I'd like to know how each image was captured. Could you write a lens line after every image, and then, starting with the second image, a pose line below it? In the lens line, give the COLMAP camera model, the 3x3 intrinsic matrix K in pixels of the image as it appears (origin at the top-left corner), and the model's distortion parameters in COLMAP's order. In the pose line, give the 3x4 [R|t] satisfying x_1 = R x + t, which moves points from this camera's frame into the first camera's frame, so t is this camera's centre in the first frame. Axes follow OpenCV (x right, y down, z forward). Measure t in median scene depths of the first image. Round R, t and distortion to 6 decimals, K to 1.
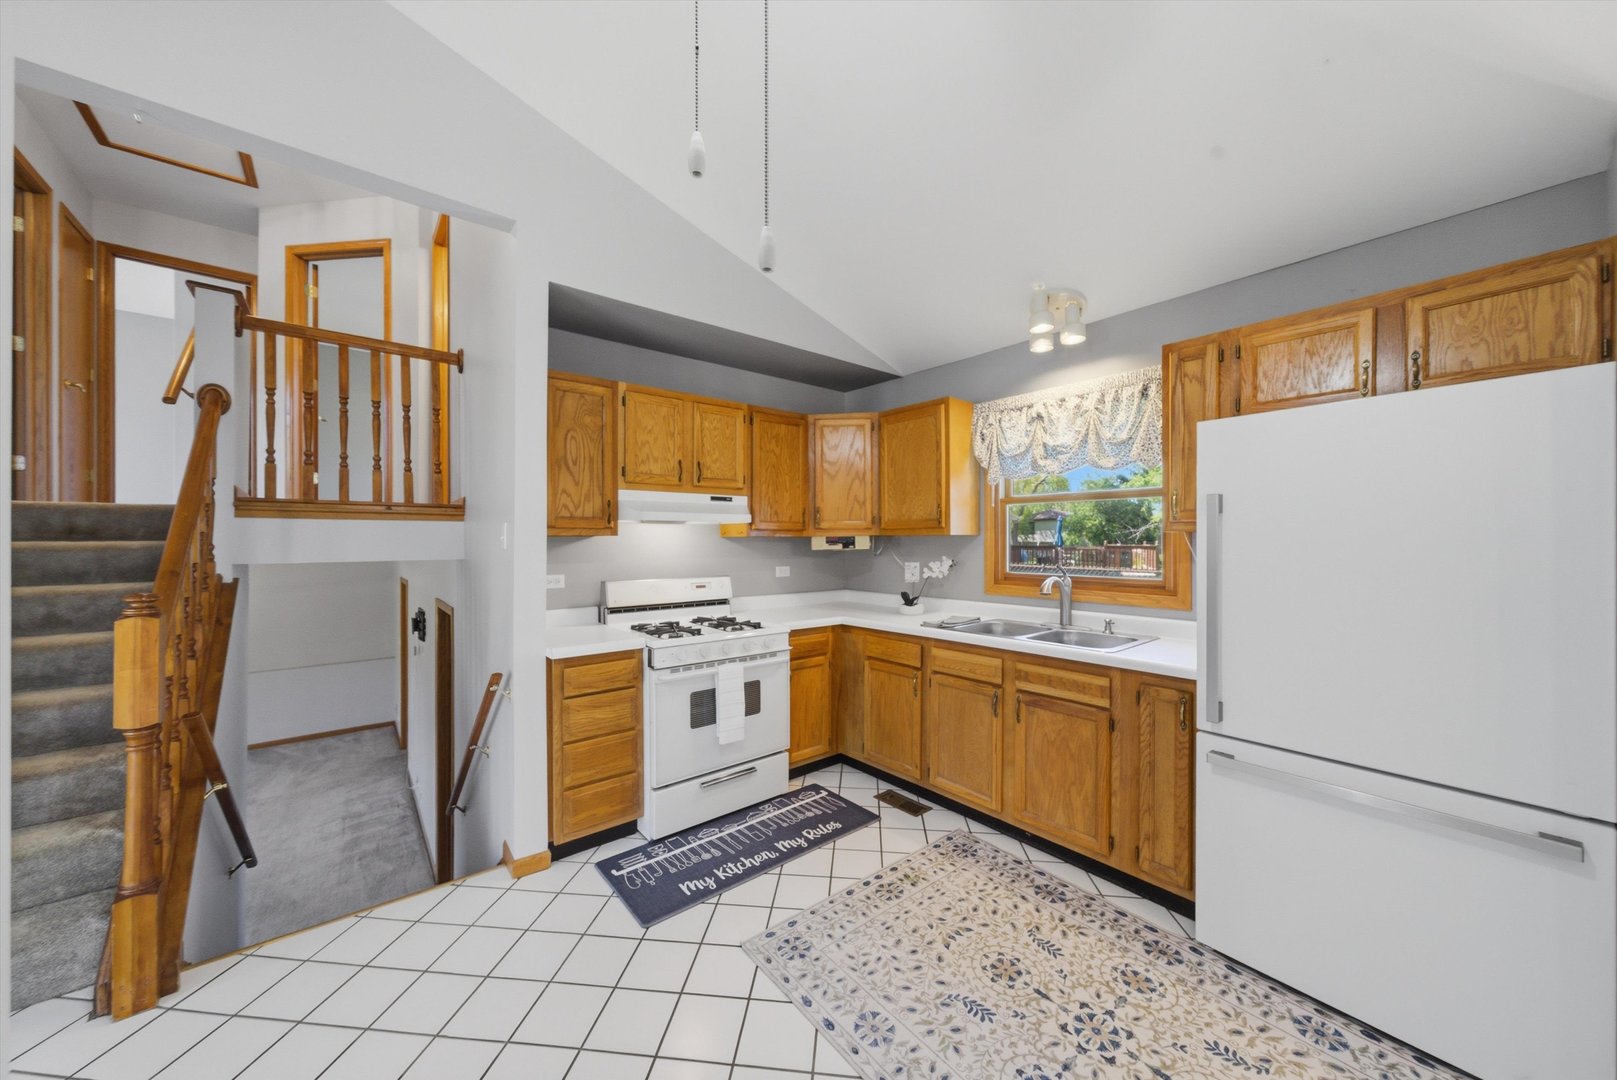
lens RADIAL K [[559.2, 0, 806.0], [0, 559.2, 535.3], [0, 0, 1]] dist [-0.022459, 0.009082]
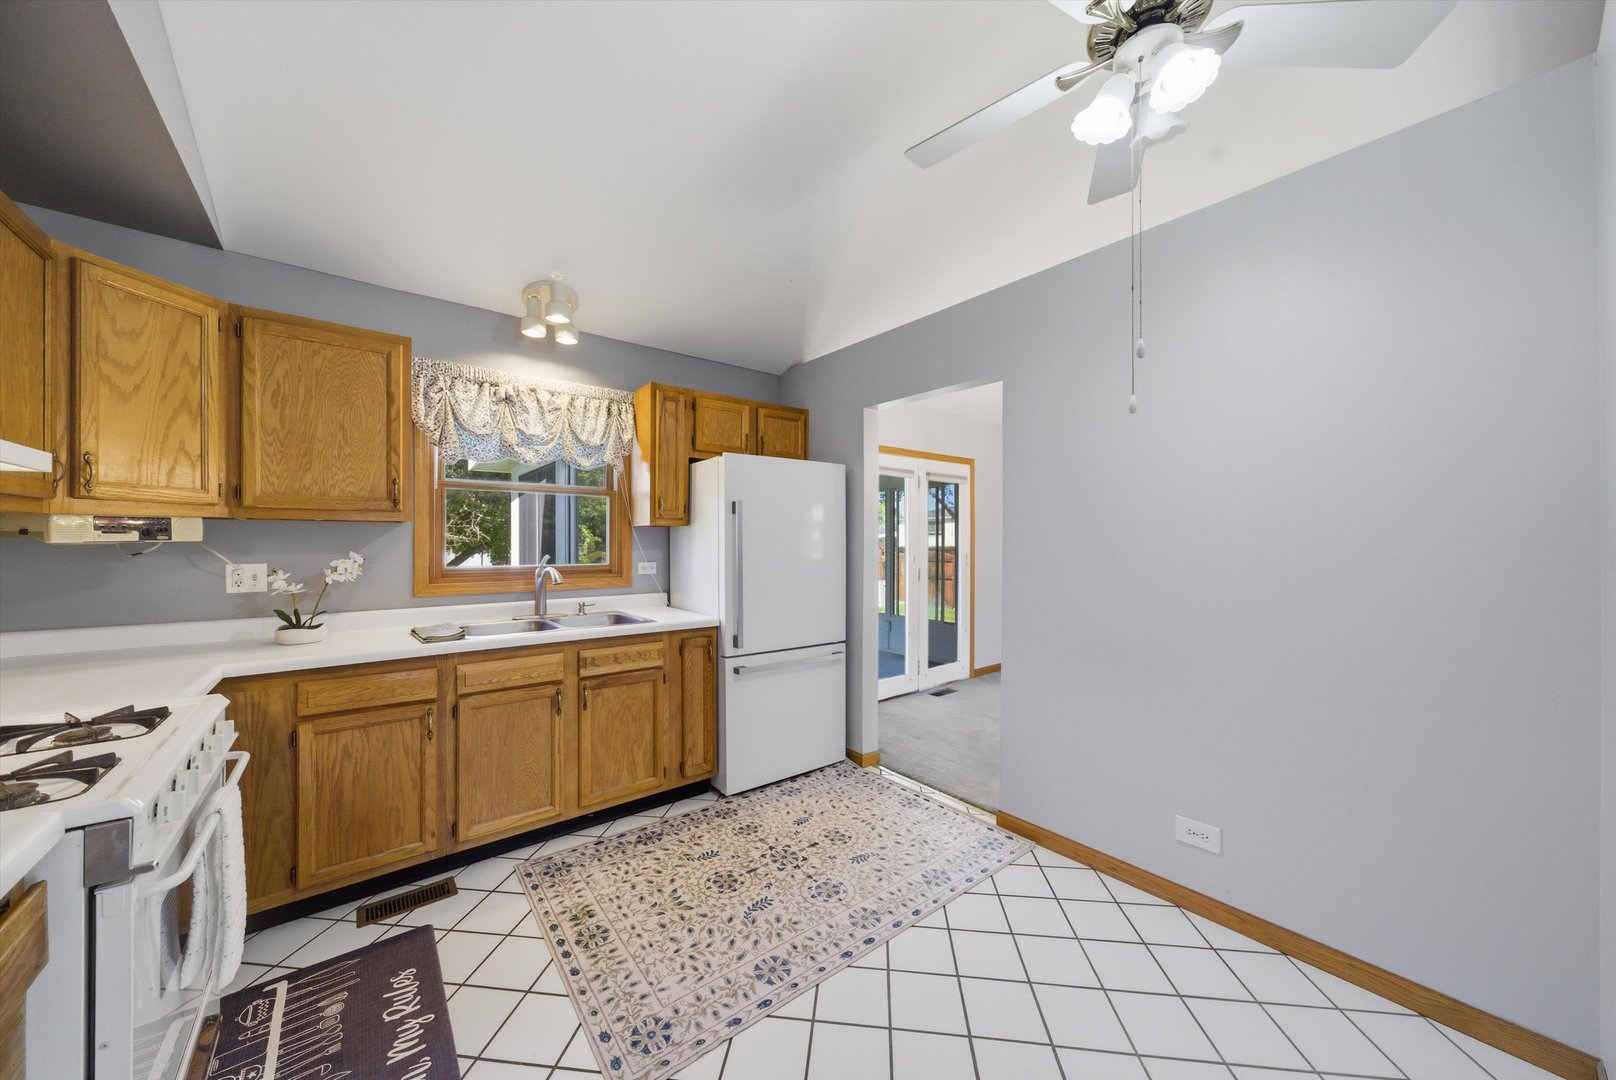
lens RADIAL K [[558.9, 0, 805.5], [0, 558.9, 535.3], [0, 0, 1]] dist [-0.022459, 0.009082]
pose [[0.011544, 0.008897, 0.999894, -0.577196], [-0.010214, 0.999909, -0.008779, 0.022520], [-0.999881, -0.010112, 0.011634, 0.547010]]
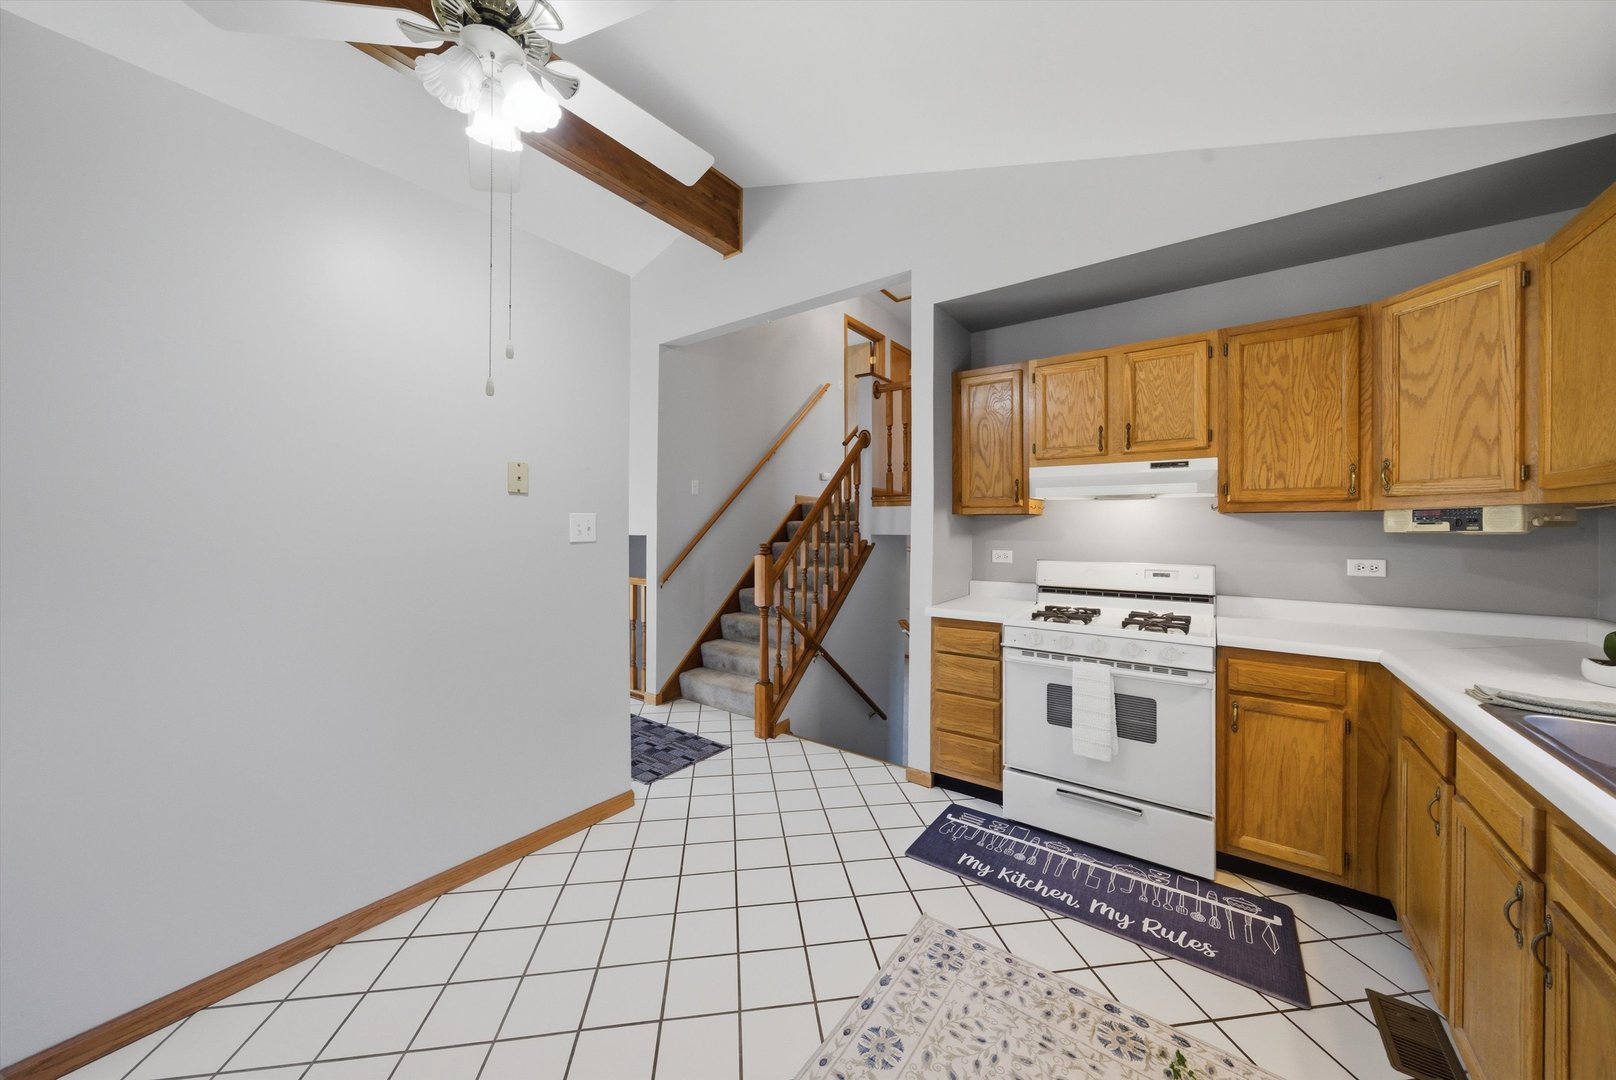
lens RADIAL K [[558.8, 0, 806.0], [0, 558.8, 516.0], [0, 0, 1]] dist [0.000434, 0.000111]
pose [[0.247297, -0.014898, -0.968825, 0.585070], [0.003165, 0.999889, -0.014568, 0.020151], [0.968935, 0.000537, 0.247317, 0.384582]]
